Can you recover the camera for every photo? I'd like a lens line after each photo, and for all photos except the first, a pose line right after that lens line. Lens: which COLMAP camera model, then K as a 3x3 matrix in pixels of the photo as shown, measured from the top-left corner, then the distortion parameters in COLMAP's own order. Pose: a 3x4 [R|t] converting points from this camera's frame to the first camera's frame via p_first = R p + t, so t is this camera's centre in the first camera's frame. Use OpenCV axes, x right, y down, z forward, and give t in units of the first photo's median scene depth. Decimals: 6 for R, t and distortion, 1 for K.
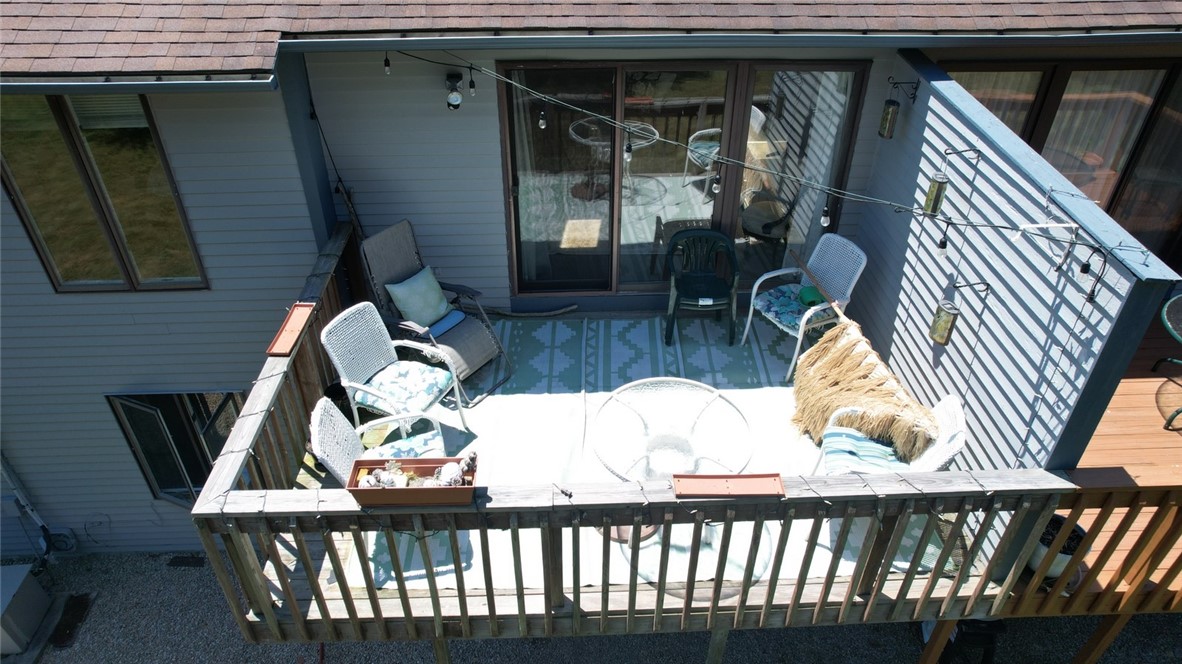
lens RADIAL K [[758.3, 0, 587.7], [0, 758.3, 338.9], [0, 0, 1]] dist [-0.076121, 0.068473]
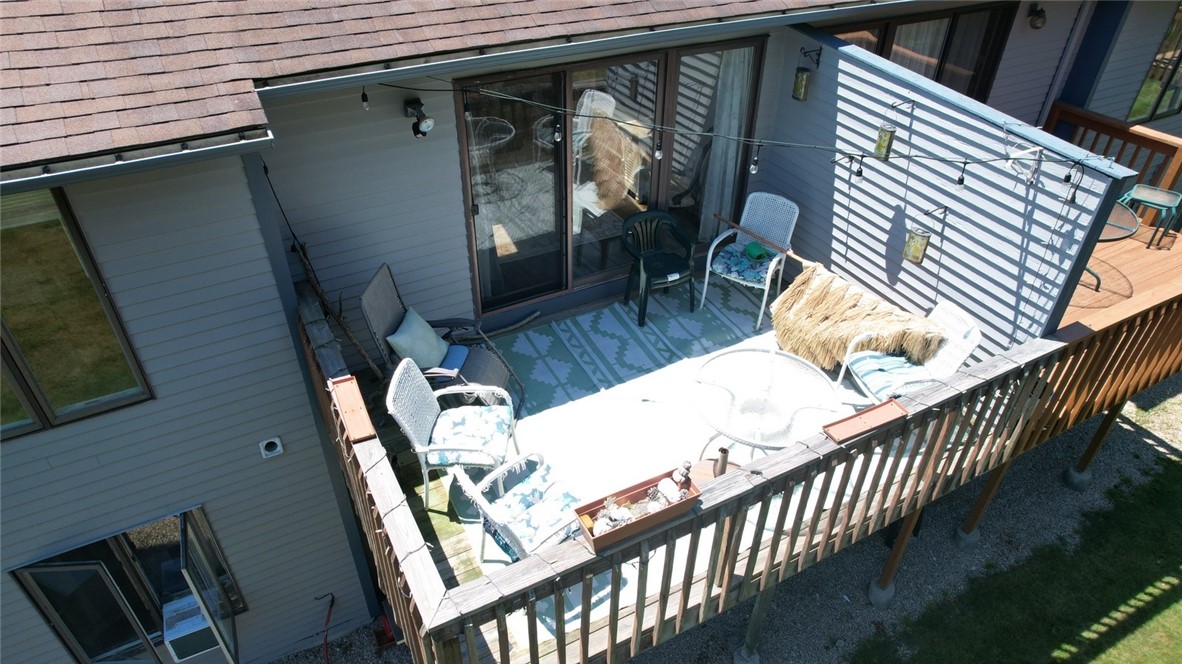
lens RADIAL K [[758.3, 0, 587.7], [0, 758.3, 338.9], [0, 0, 1]] dist [-0.076121, 0.068473]
pose [[0.897276, -0.256388, 0.359390, -0.419684], [0.247956, 0.966222, 0.070238, -0.081870], [-0.365258, 0.026090, 0.930541, 0.063231]]
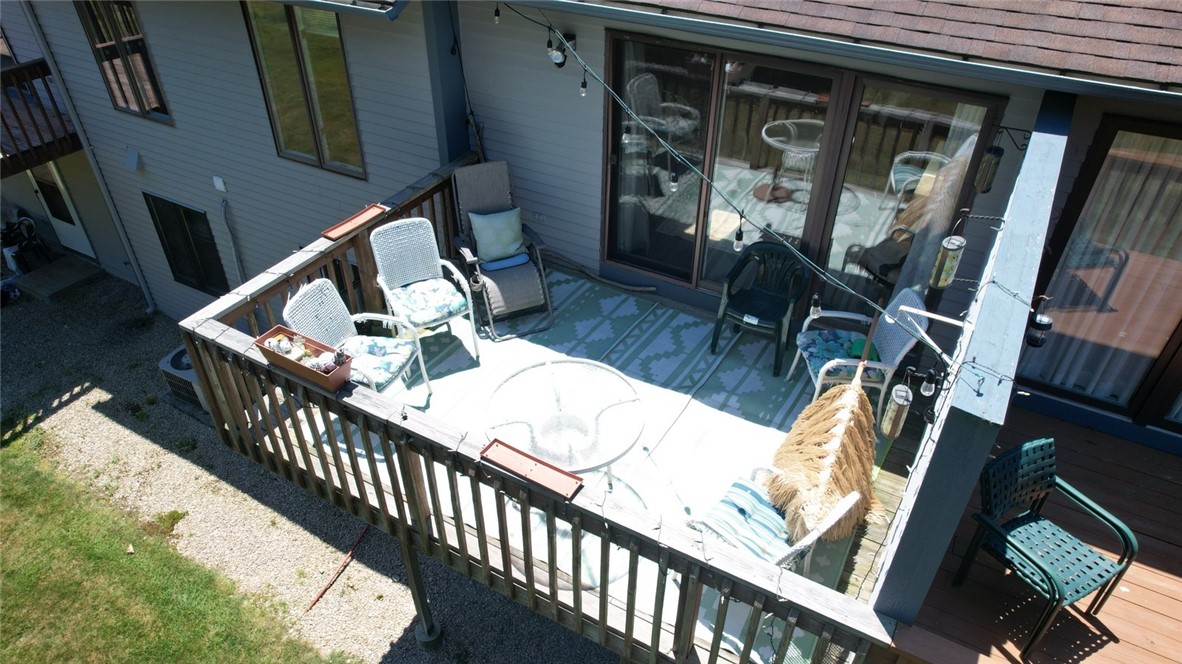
lens RADIAL K [[758.3, 0, 587.7], [0, 758.3, 338.9], [0, 0, 1]] dist [-0.076121, 0.068473]
pose [[0.849846, 0.321642, -0.417502, 0.446820], [-0.310277, 0.945688, 0.096969, -0.064139], [0.426016, 0.047132, 0.903487, 0.088763]]
